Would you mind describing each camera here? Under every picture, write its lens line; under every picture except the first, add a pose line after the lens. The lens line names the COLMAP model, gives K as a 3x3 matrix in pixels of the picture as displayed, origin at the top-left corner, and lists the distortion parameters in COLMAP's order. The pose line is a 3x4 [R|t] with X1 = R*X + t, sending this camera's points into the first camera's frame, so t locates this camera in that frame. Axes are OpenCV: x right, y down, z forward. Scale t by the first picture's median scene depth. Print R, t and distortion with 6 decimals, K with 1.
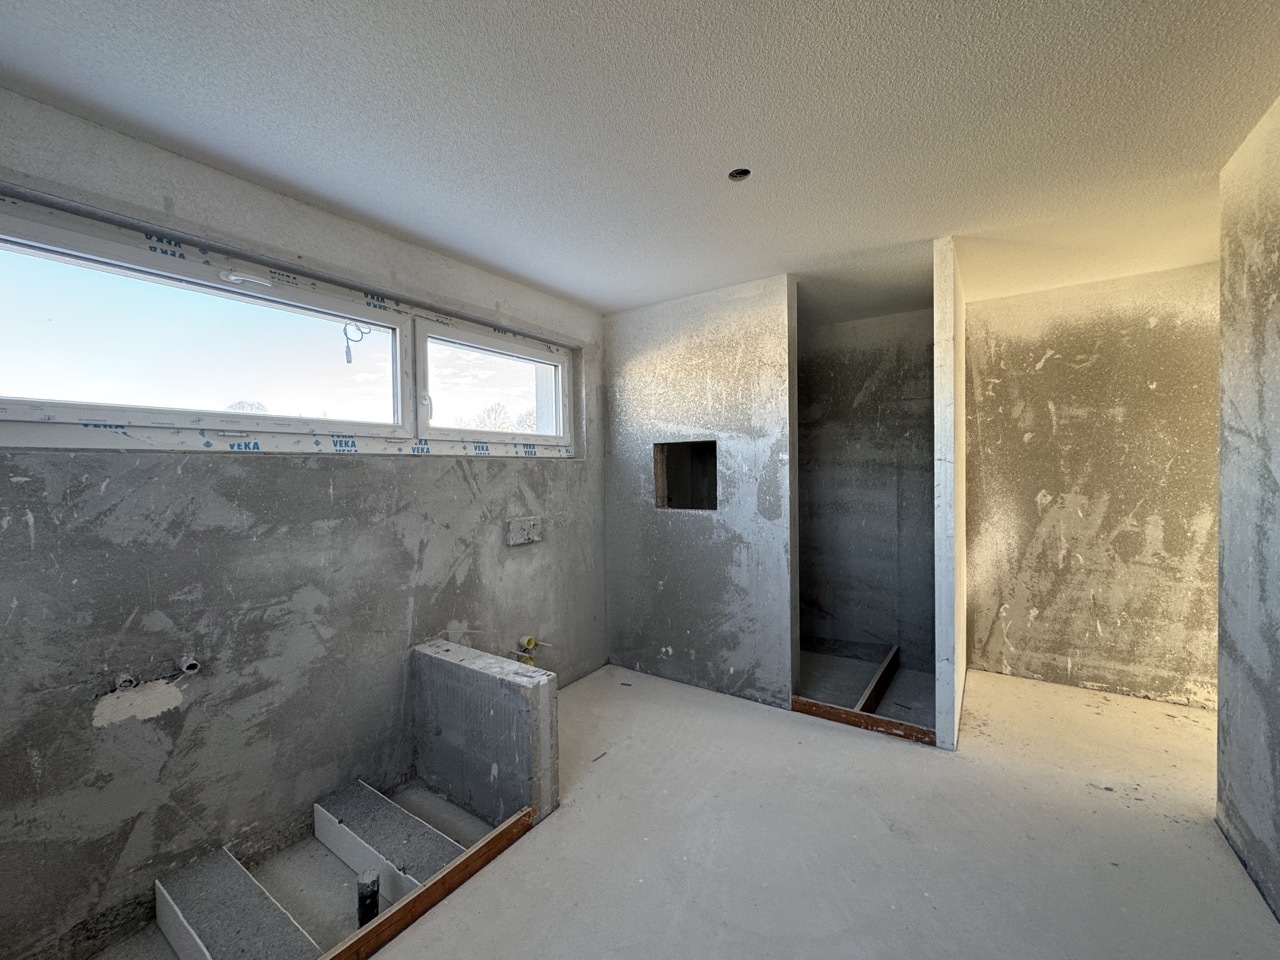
lens RADIAL K [[511.8, 0, 650.2], [0, 511.8, 475.2], [0, 0, 1]] dist [0.000724, 0.000044]
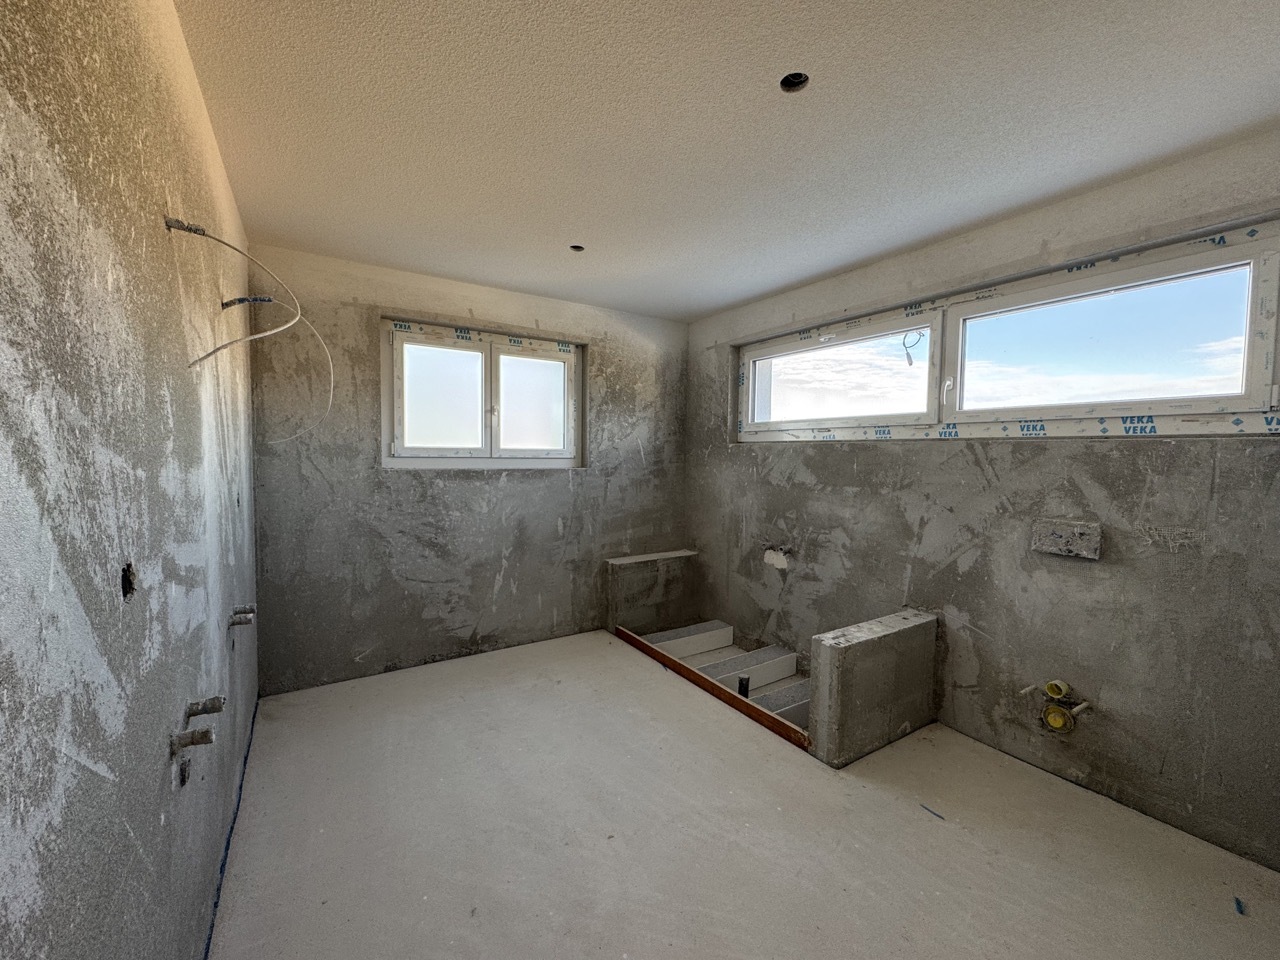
lens RADIAL K [[511.8, 0, 642.7], [0, 511.8, 480.3], [0, 0, 1]] dist [0.000724, 0.000044]
pose [[-0.387618, 0.053616, -0.920260, 0.783341], [-0.021600, 0.997505, 0.067214, -0.012241], [0.921567, 0.045931, -0.385492, 0.861480]]
